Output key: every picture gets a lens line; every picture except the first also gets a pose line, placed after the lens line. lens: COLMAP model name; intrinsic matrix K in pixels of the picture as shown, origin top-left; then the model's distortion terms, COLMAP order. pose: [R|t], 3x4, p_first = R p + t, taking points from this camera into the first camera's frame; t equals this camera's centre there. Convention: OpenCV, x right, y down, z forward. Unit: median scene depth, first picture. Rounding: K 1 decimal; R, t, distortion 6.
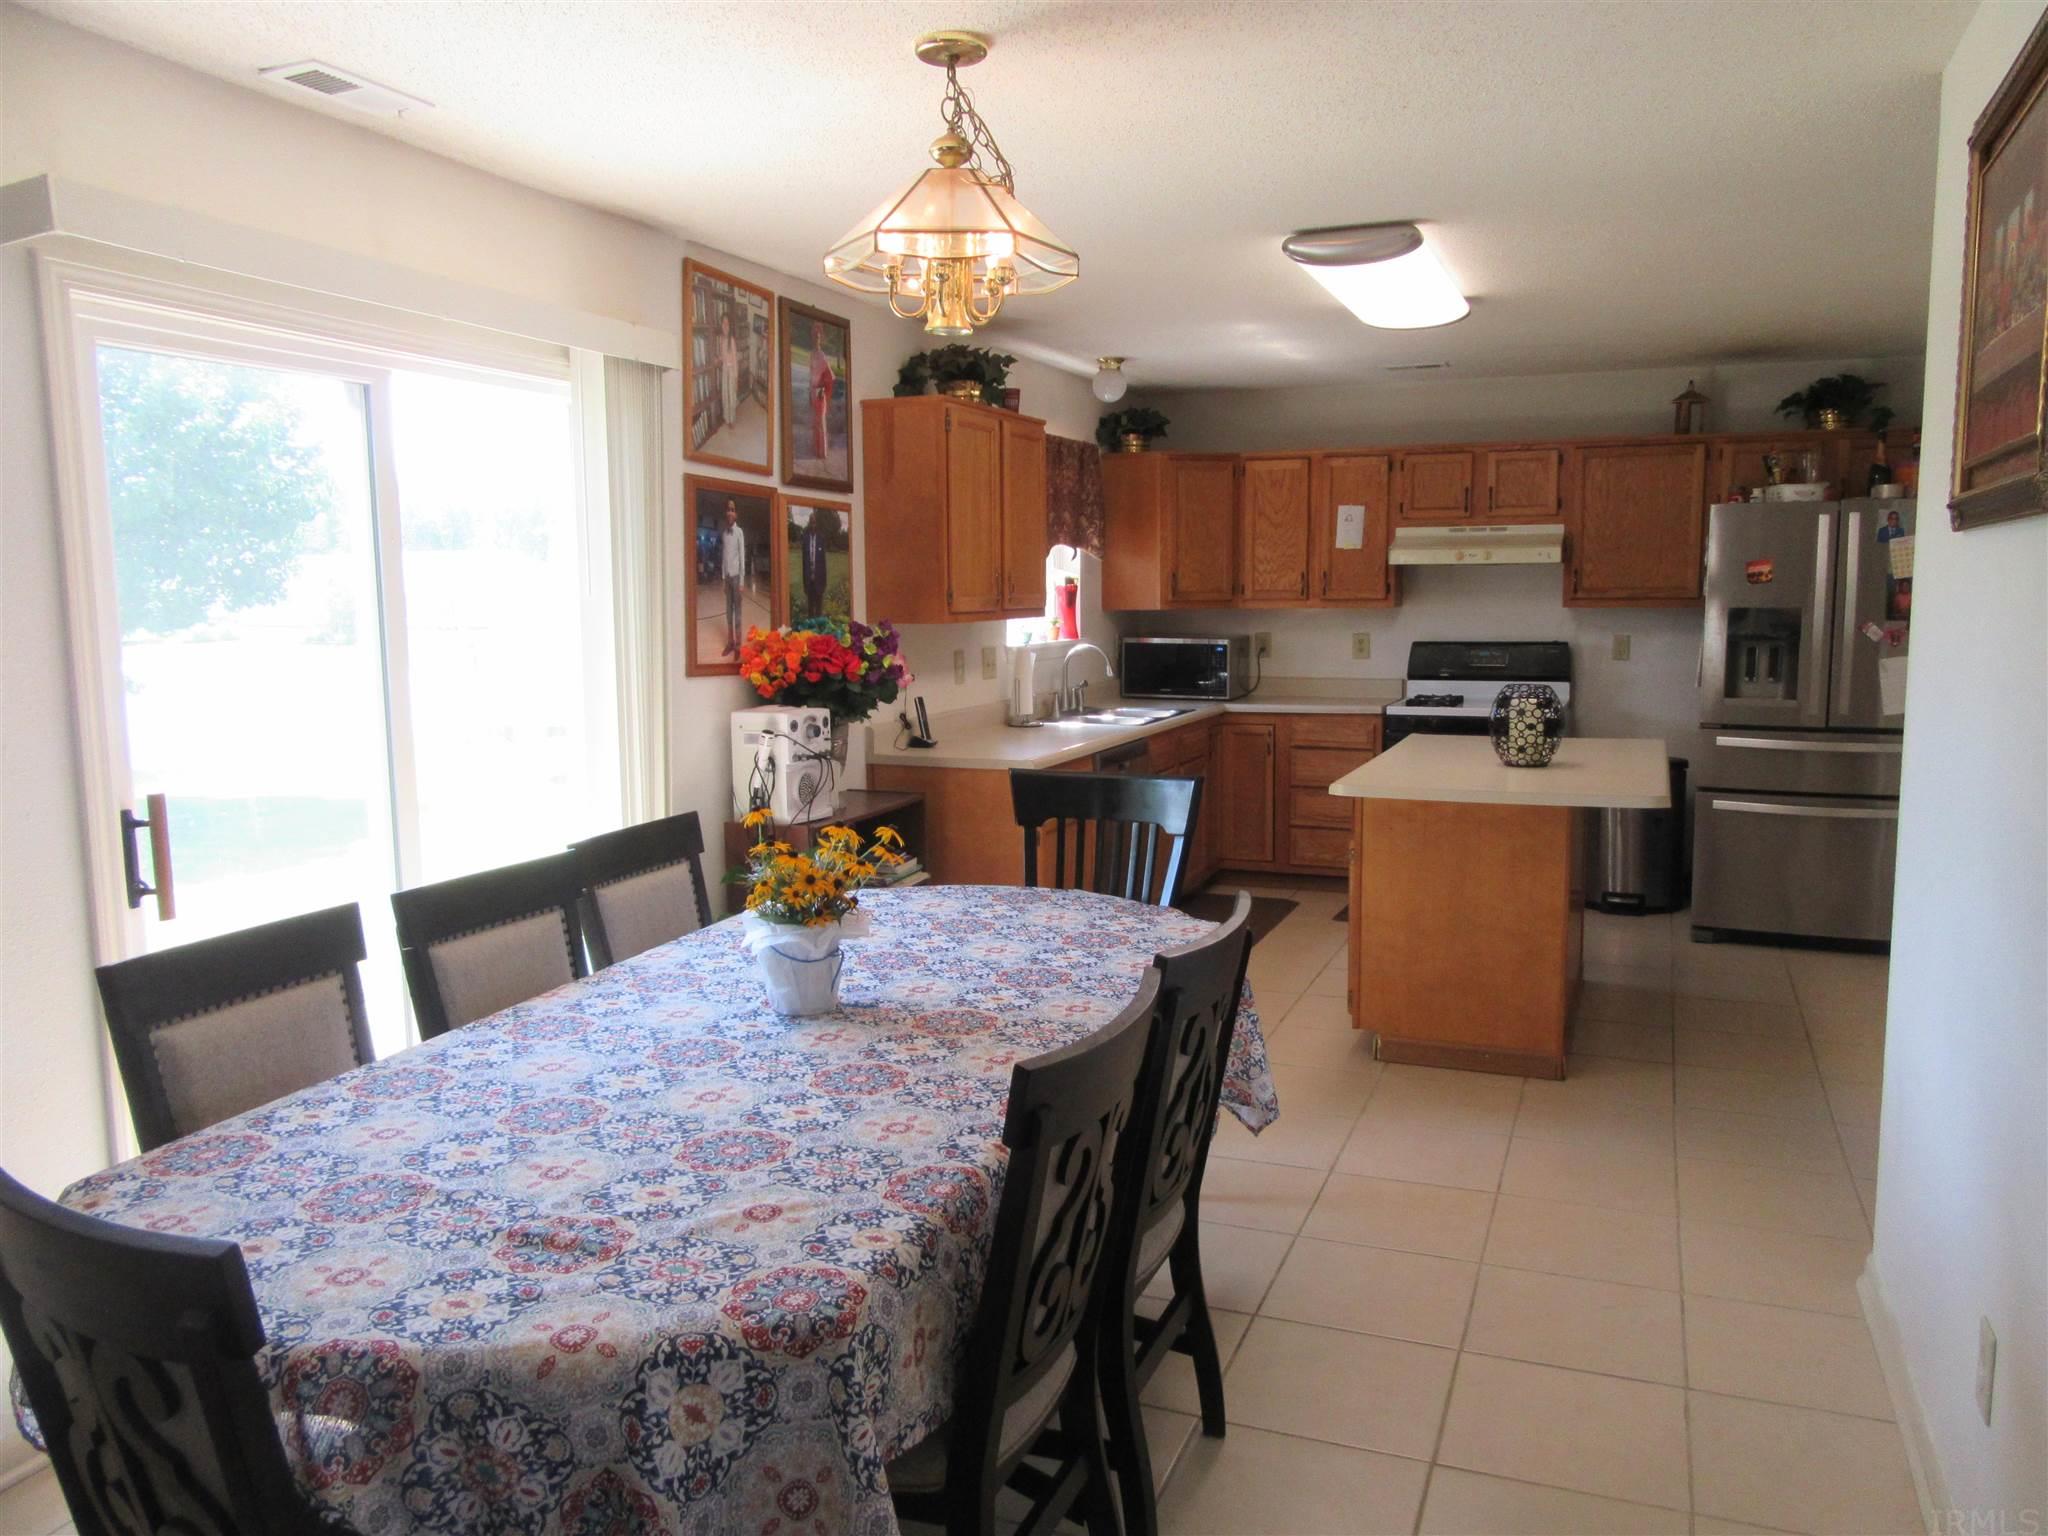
lens RADIAL K [[1501.9, 0, 1000.1], [0, 1501.9, 764.4], [0, 0, 1]] dist [-0.012899, 0.008496]
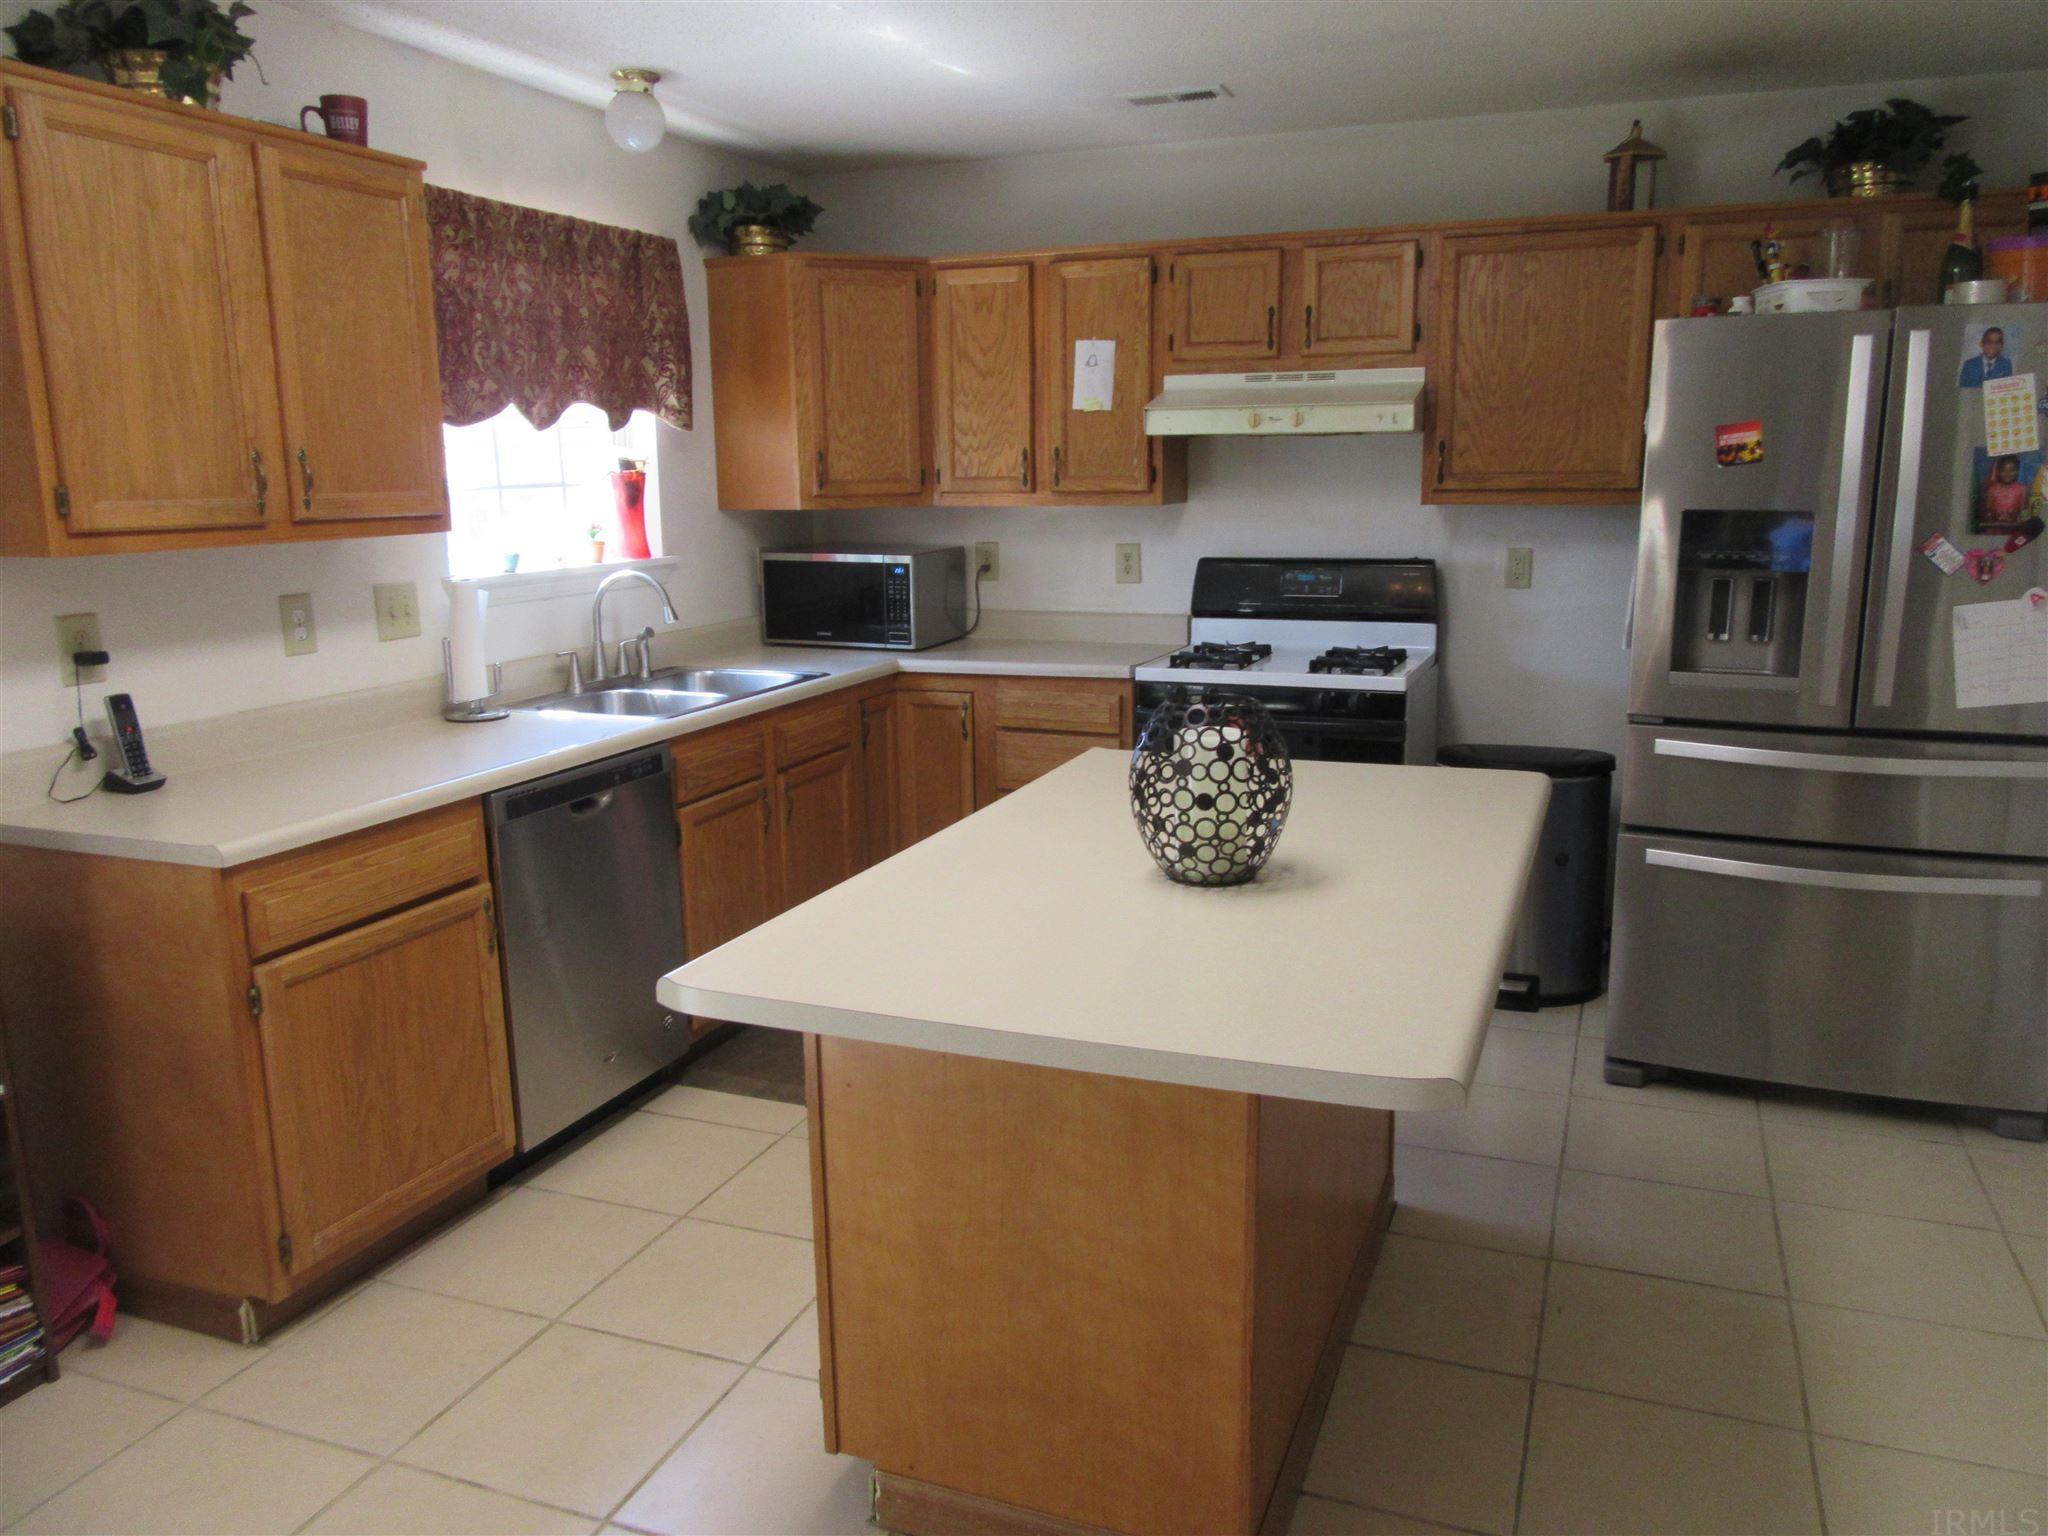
lens RADIAL K [[1501.9, 0, 1010.4], [0, 1501.9, 763.4], [0, 0, 1]] dist [-0.012899, 0.008496]
pose [[0.999807, -0.006701, 0.018454, 0.199119], [0.005264, 0.997030, 0.076840, -0.048252], [-0.018914, -0.076728, 0.996873, 0.390150]]
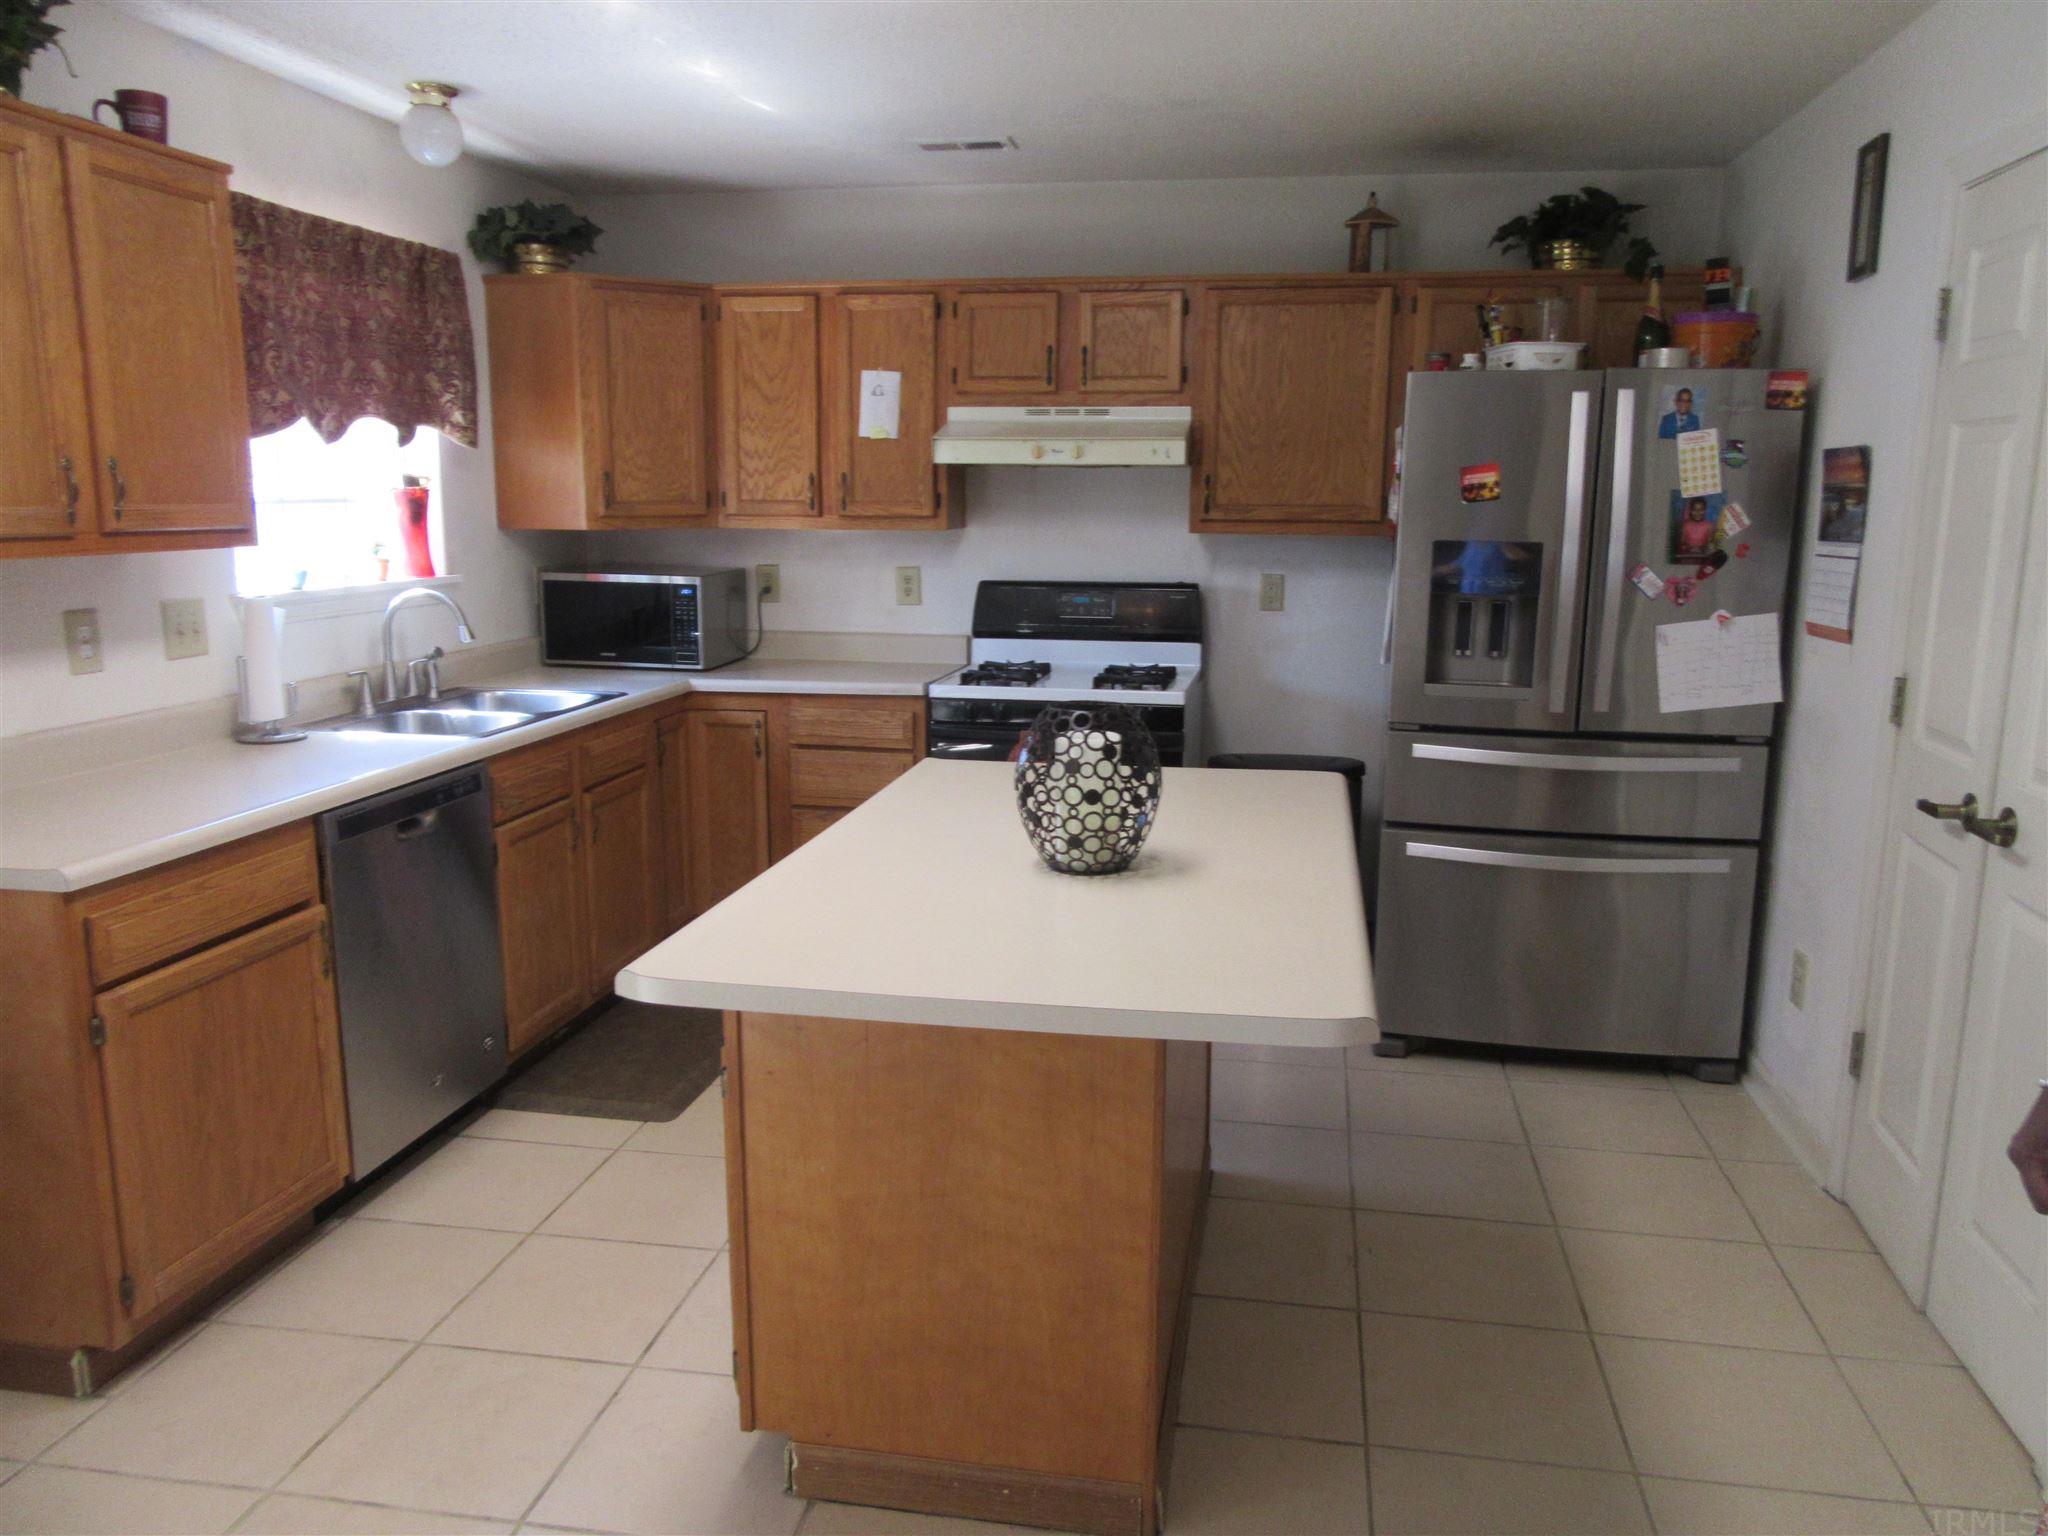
lens RADIAL K [[1501.9, 0, 1004.9], [0, 1501.9, 769.2], [0, 0, 1]] dist [-0.012899, 0.008496]
pose [[0.976639, -0.022793, 0.213675, 0.154051], [0.009249, 0.997896, 0.064171, -0.044836], [-0.214688, -0.060696, 0.974795, 0.370570]]
